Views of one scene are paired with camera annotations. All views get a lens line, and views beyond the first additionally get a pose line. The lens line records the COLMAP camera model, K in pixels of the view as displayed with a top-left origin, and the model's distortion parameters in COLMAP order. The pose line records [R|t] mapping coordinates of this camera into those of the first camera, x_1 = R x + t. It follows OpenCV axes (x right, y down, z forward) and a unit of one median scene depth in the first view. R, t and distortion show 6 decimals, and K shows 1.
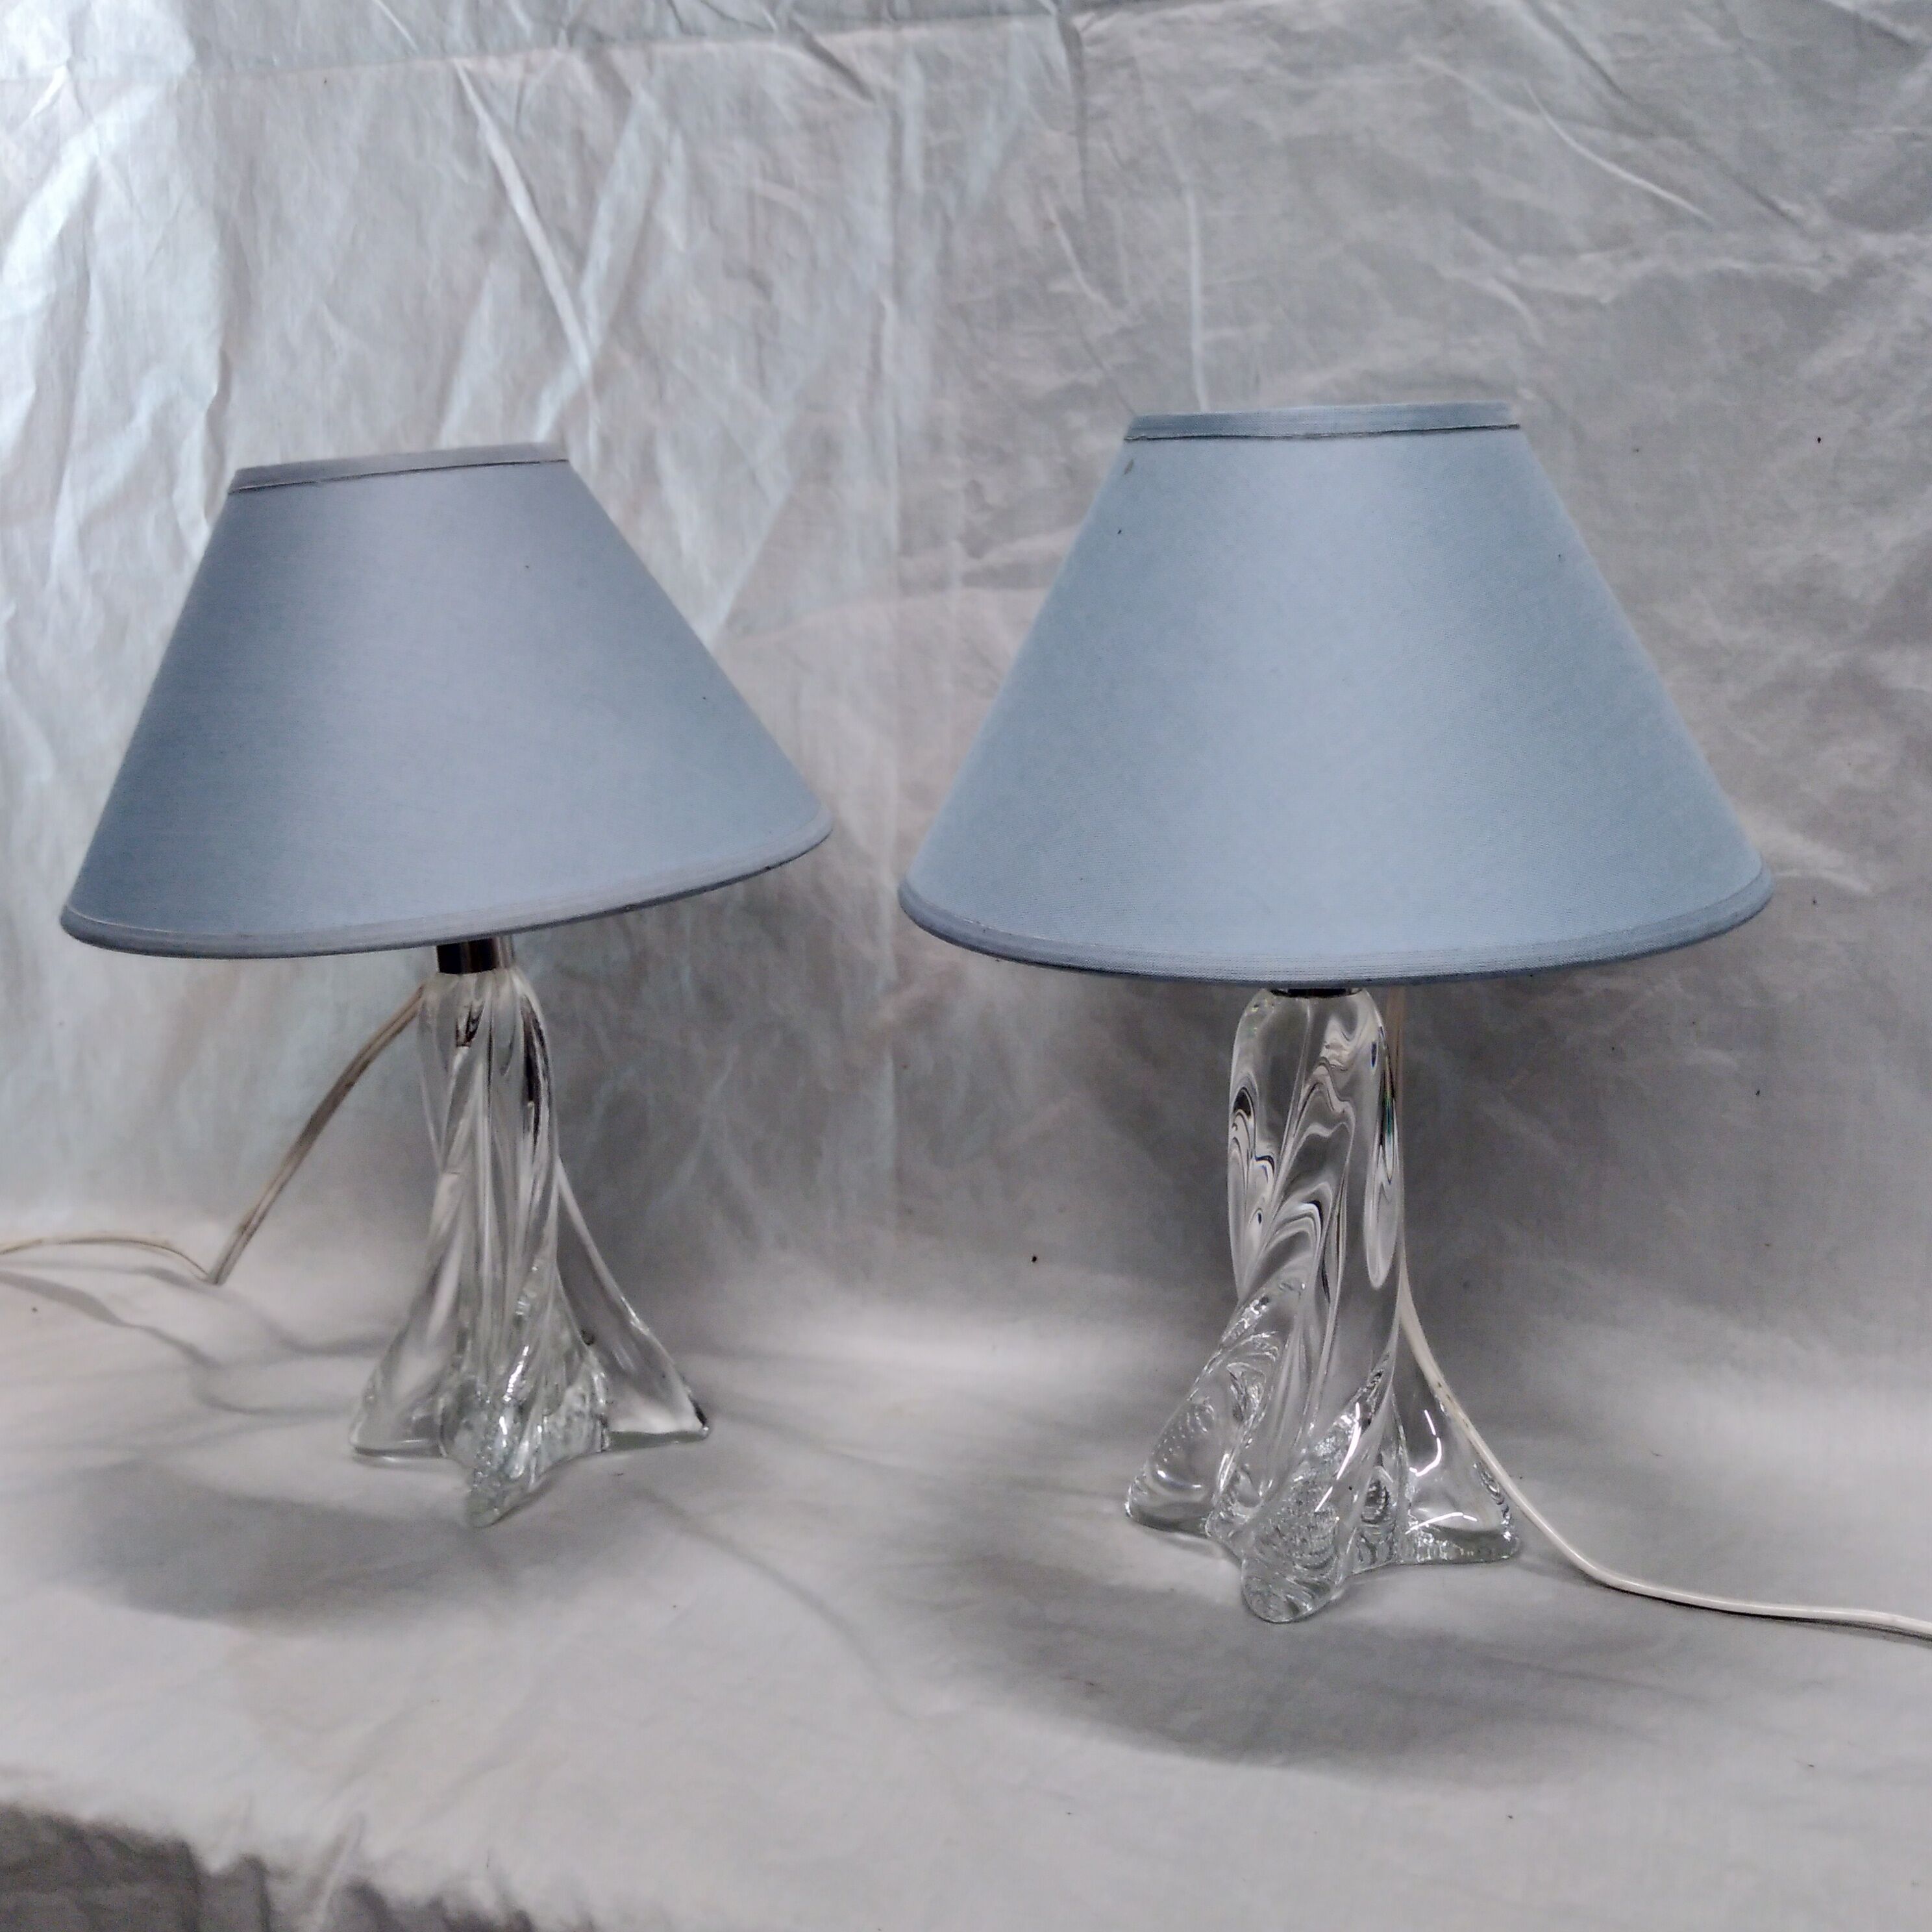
lens RADIAL K [[2553.6, 0, 915.9], [0, 2553.6, 1121.3], [0, 0, 1]] dist [0.069812, -0.103977]
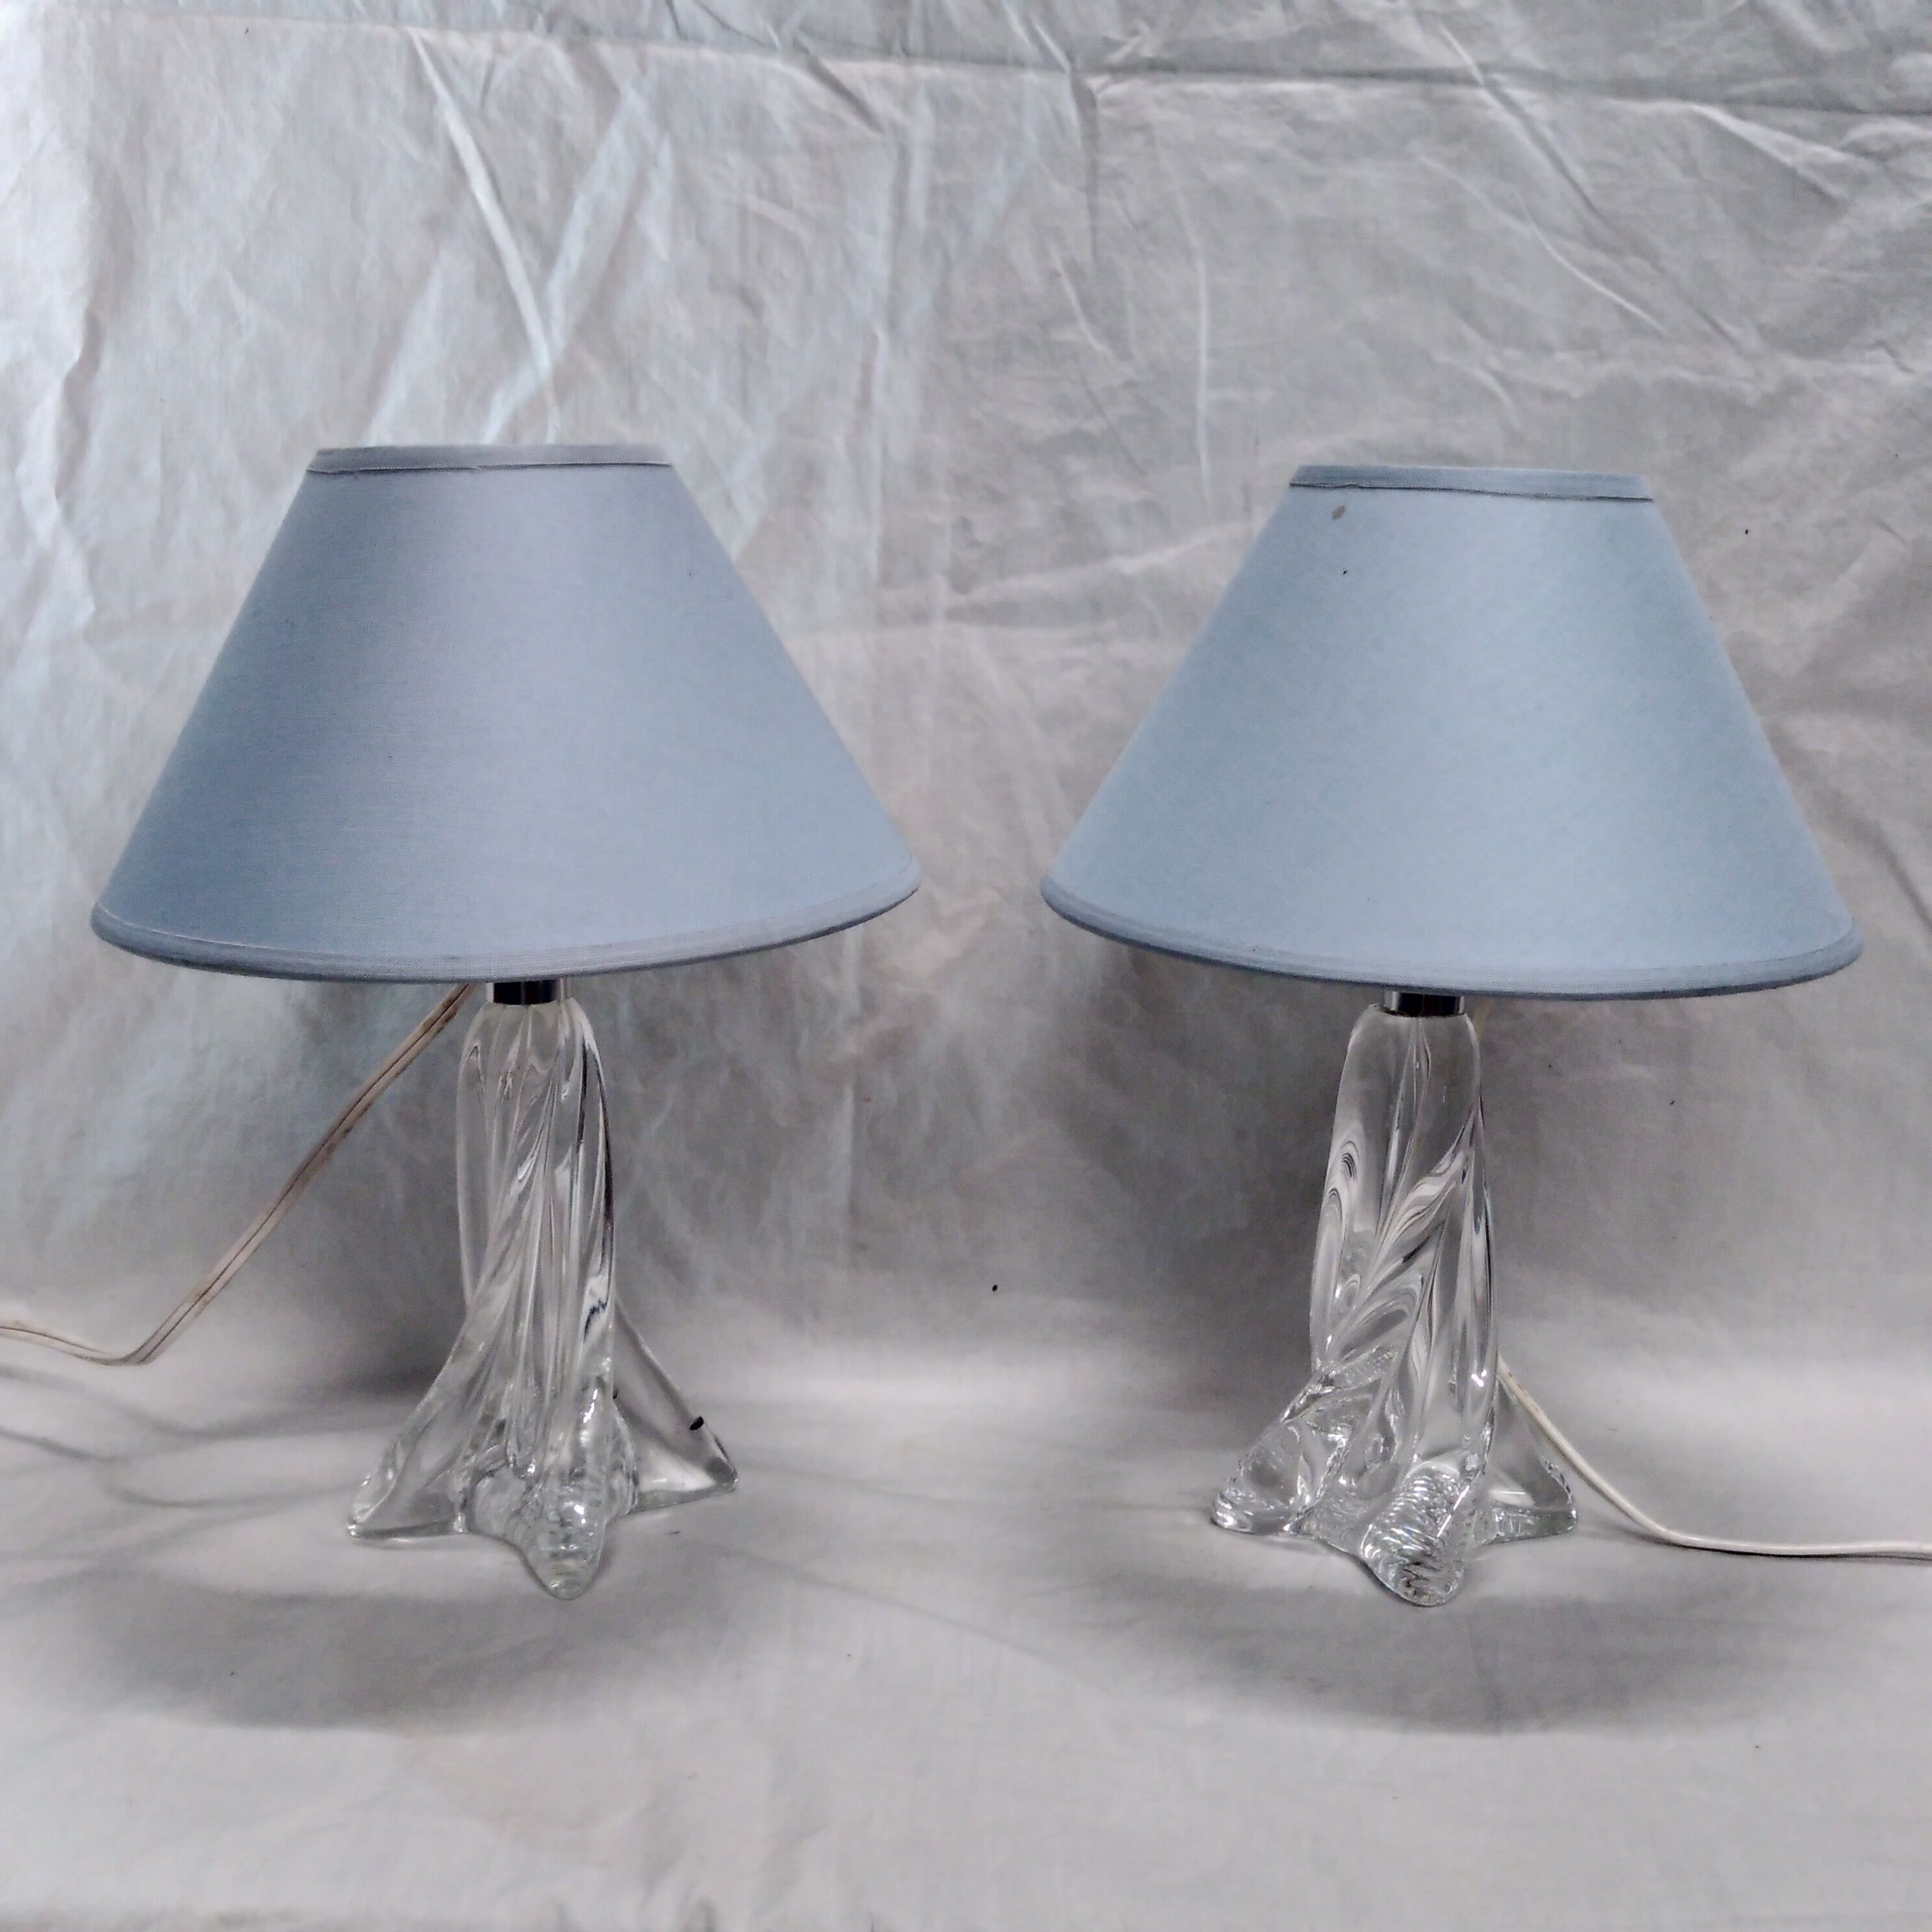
lens RADIAL K [[2553.6, 0, 915.9], [0, 2553.6, 1121.3], [0, 0, 1]] dist [0.069812, -0.103977]
pose [[0.918023, -0.023469, 0.395833, -0.400315], [0.035017, 0.999145, -0.021973, 0.009706], [-0.394979, 0.034033, 0.918060, 0.088269]]
